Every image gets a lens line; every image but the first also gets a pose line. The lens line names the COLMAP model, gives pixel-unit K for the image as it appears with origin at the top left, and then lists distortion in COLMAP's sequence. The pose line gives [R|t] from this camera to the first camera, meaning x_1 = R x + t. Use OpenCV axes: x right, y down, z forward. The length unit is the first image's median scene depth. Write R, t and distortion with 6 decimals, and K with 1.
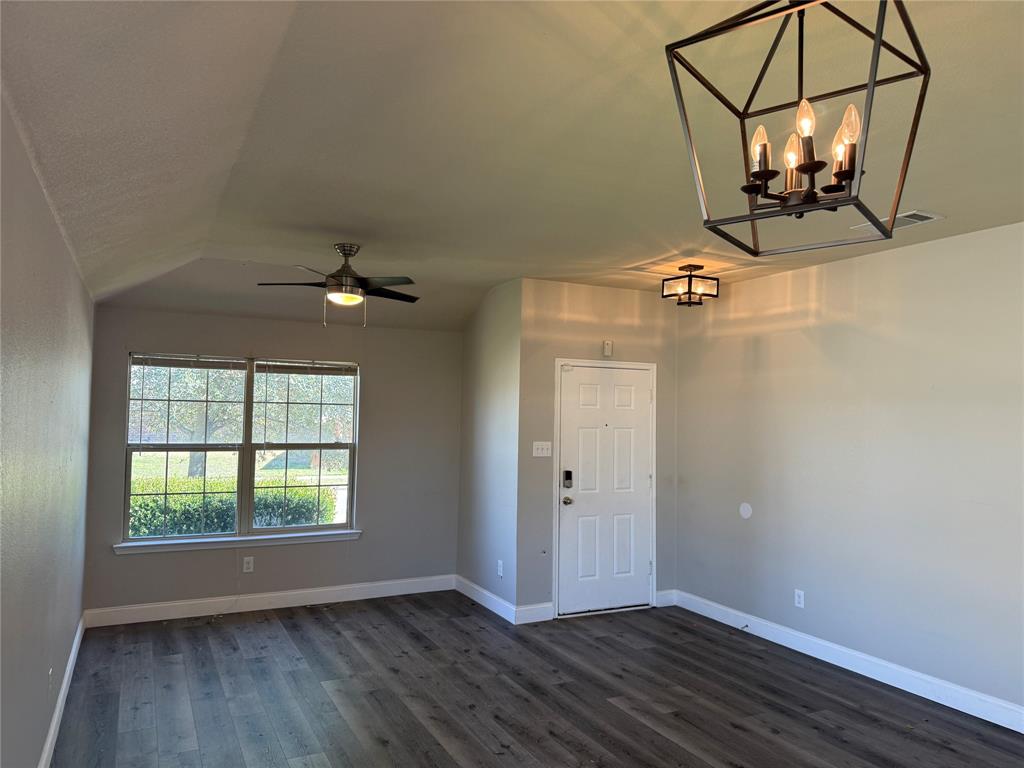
lens RADIAL K [[718.3, 0, 505.7], [0, 718.3, 374.1], [0, 0, 1]] dist [0.060711, -0.071383]
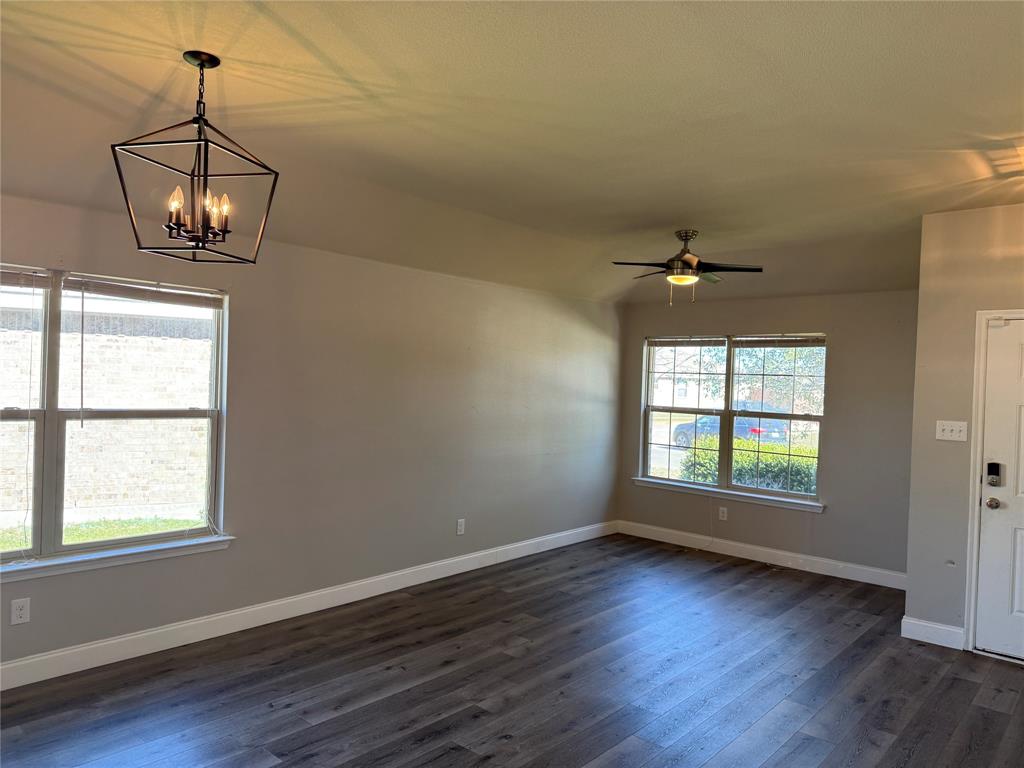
lens RADIAL K [[718.3, 0, 500.2], [0, 718.3, 388.0], [0, 0, 1]] dist [0.060711, -0.071383]
pose [[0.357354, 0.008247, -0.933933, 0.651854], [0.029402, 0.999366, 0.020075, 0.030508], [0.933506, -0.034633, 0.356885, 0.287077]]
